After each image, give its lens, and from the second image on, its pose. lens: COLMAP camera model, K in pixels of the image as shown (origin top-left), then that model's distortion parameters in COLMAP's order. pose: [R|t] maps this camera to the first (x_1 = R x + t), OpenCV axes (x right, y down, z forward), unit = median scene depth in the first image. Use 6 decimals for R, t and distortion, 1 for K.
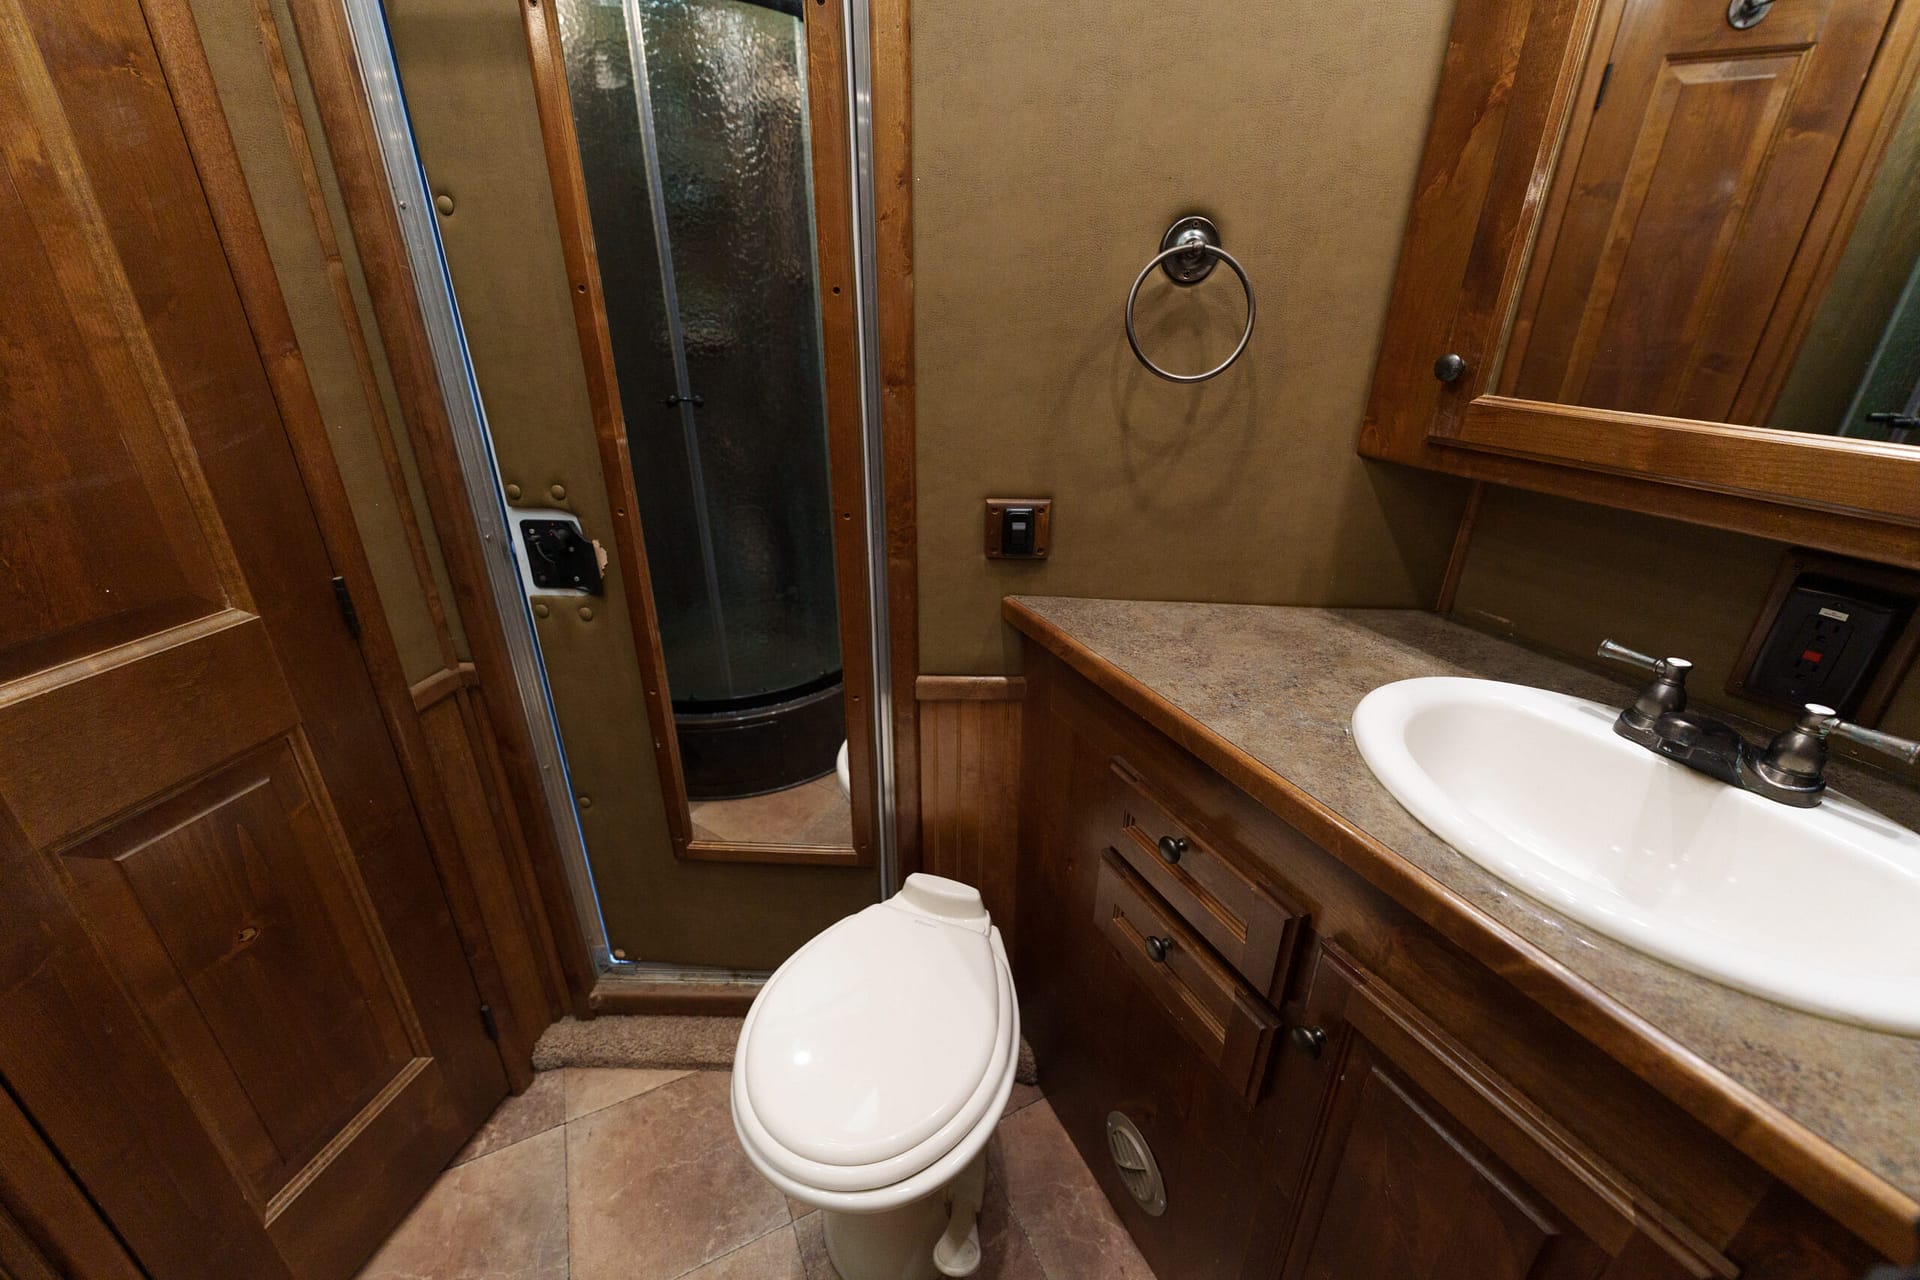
lens RADIAL K [[773.6, 0, 960.0], [0, 773.6, 640.0], [0, 0, 1]] dist [-0.000564, -0.000564]
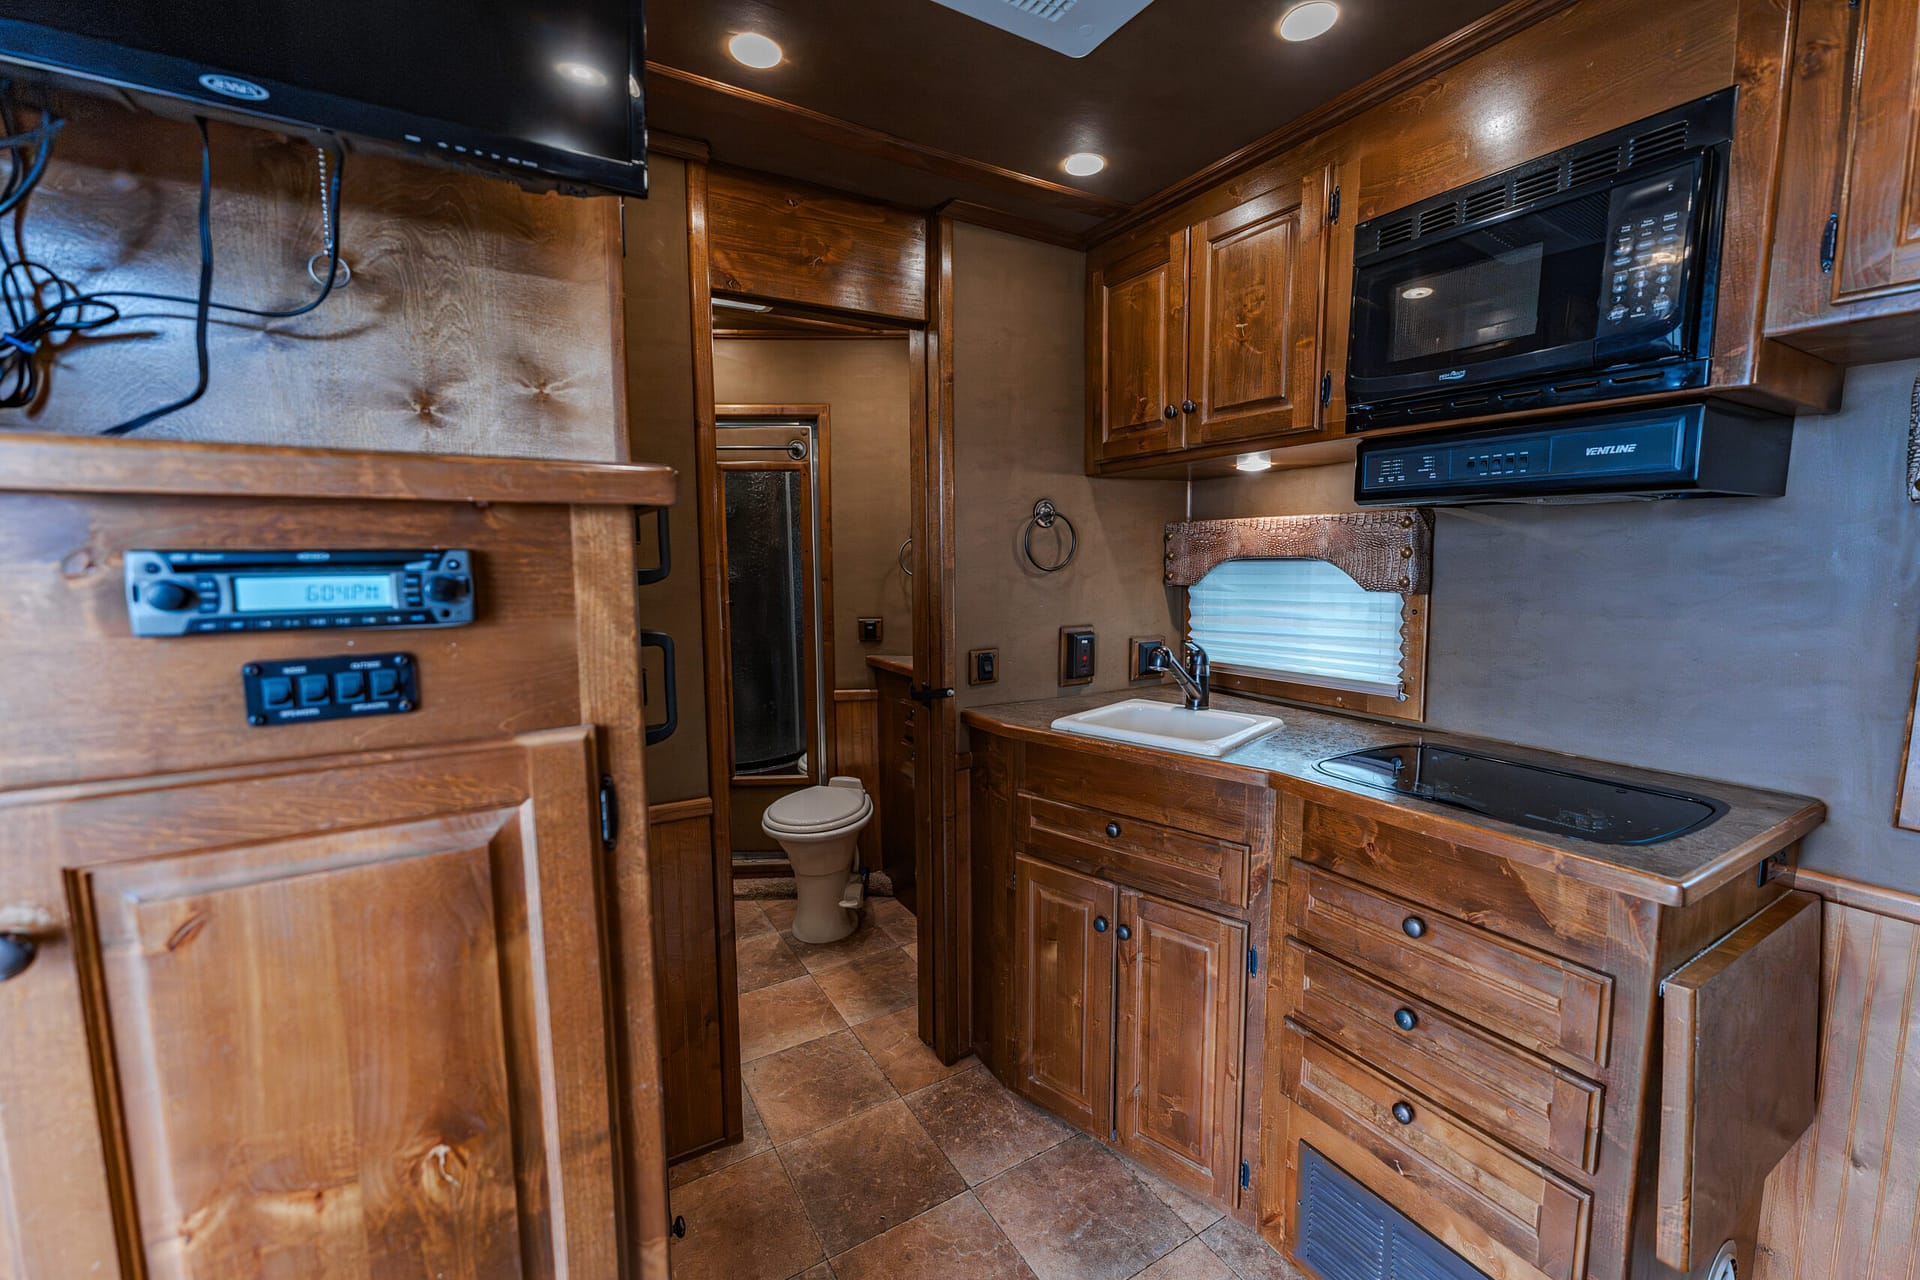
lens RADIAL K [[773.6, 0, 960.0], [0, 773.6, 640.0], [0, 0, 1]] dist [-0.000564, -0.000564]
pose [[0.996932, -0.021602, 0.075233, 0.184575], [0.043962, 0.949773, -0.309838, 0.766176], [-0.064761, 0.312194, 0.947808, -1.641079]]
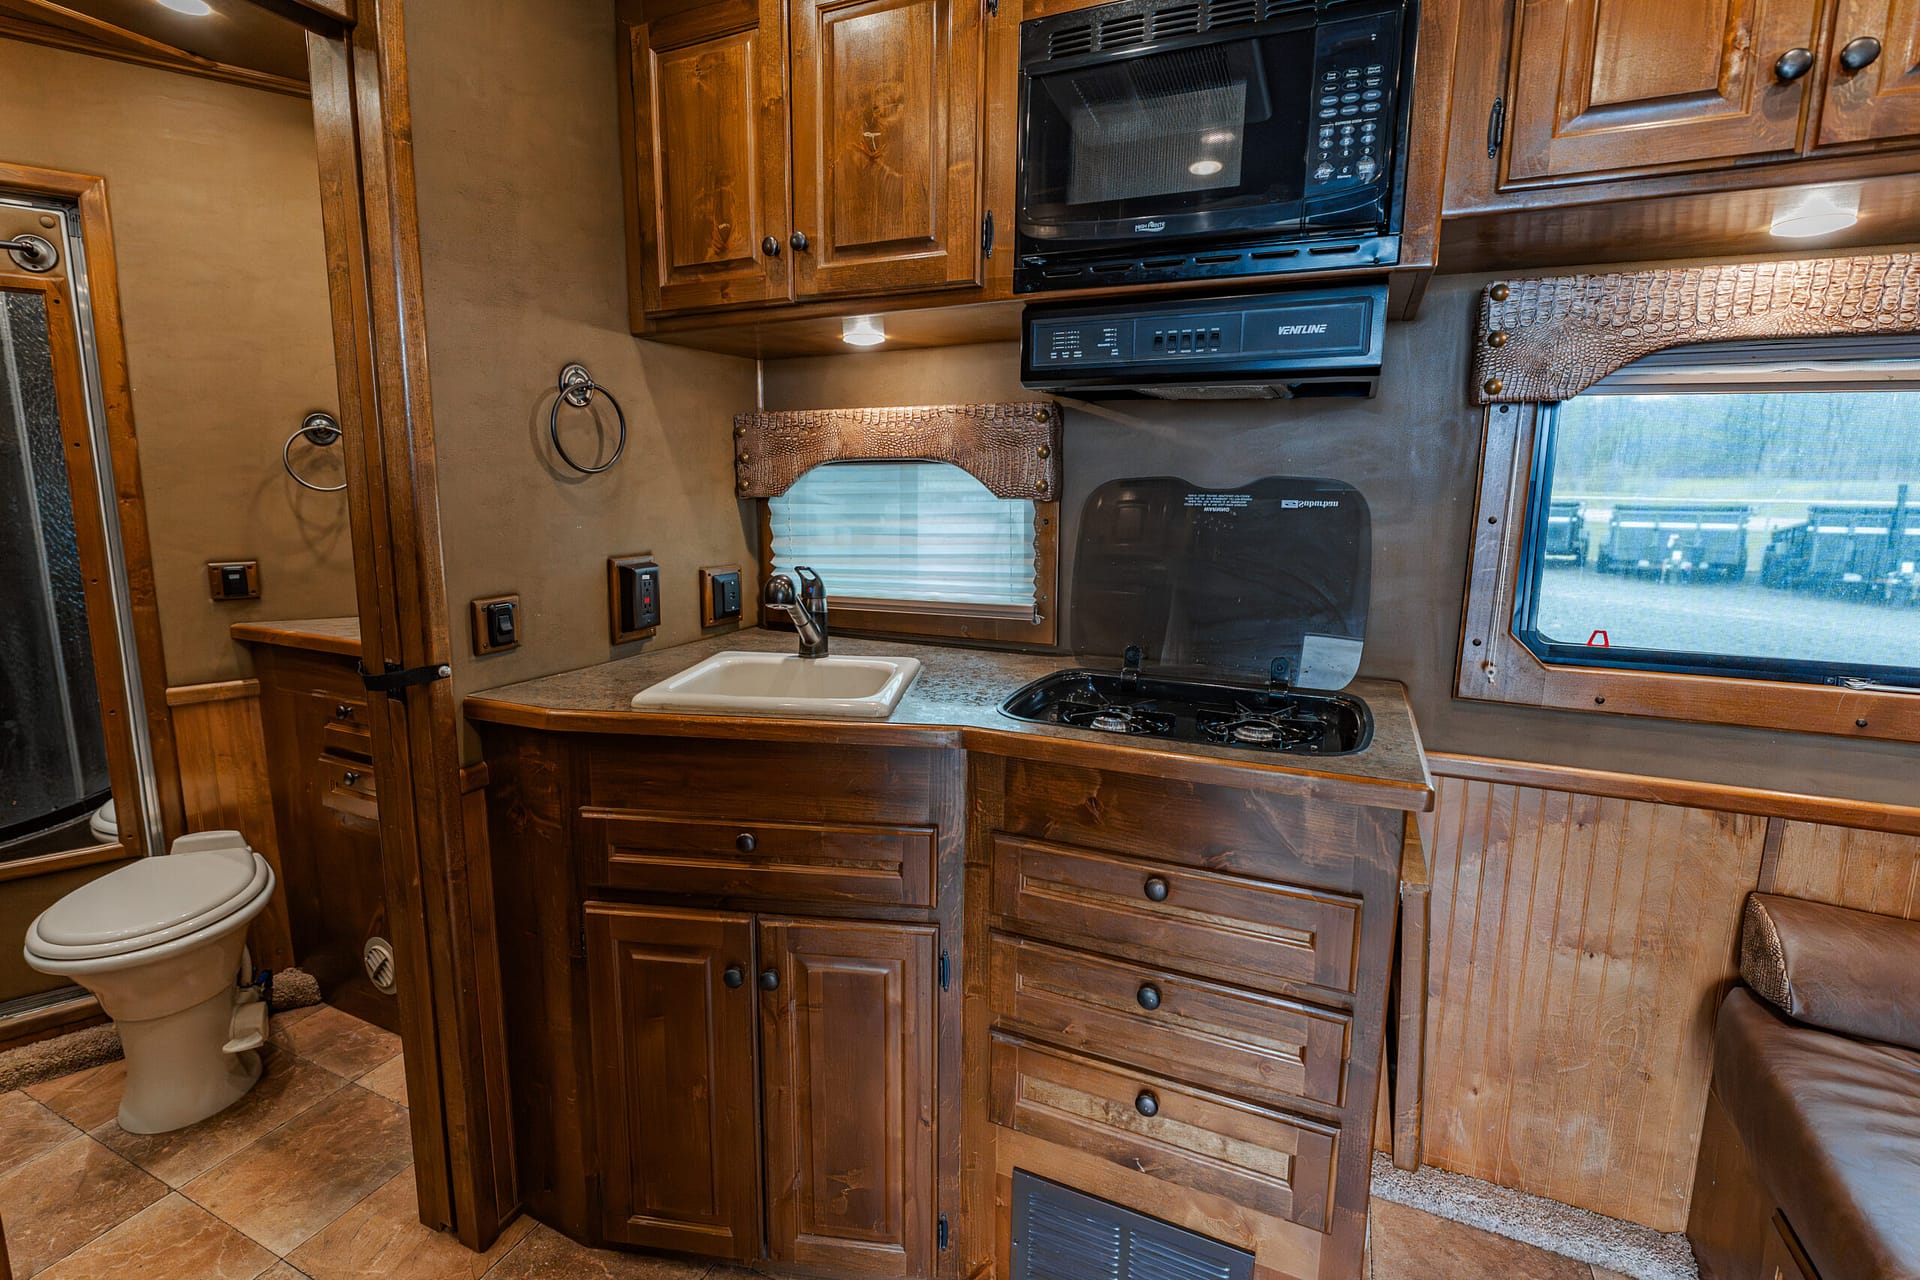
lens RADIAL K [[882.6, 0, 926.1], [0, 882.6, 618.5], [0, 0, 1]] dist [-0.004588, -0.000603]
pose [[0.784282, -0.100252, 0.612251, 0.073545], [0.258980, 0.949667, -0.176247, 0.648318], [-0.563766, 0.296788, 0.770769, -1.258737]]
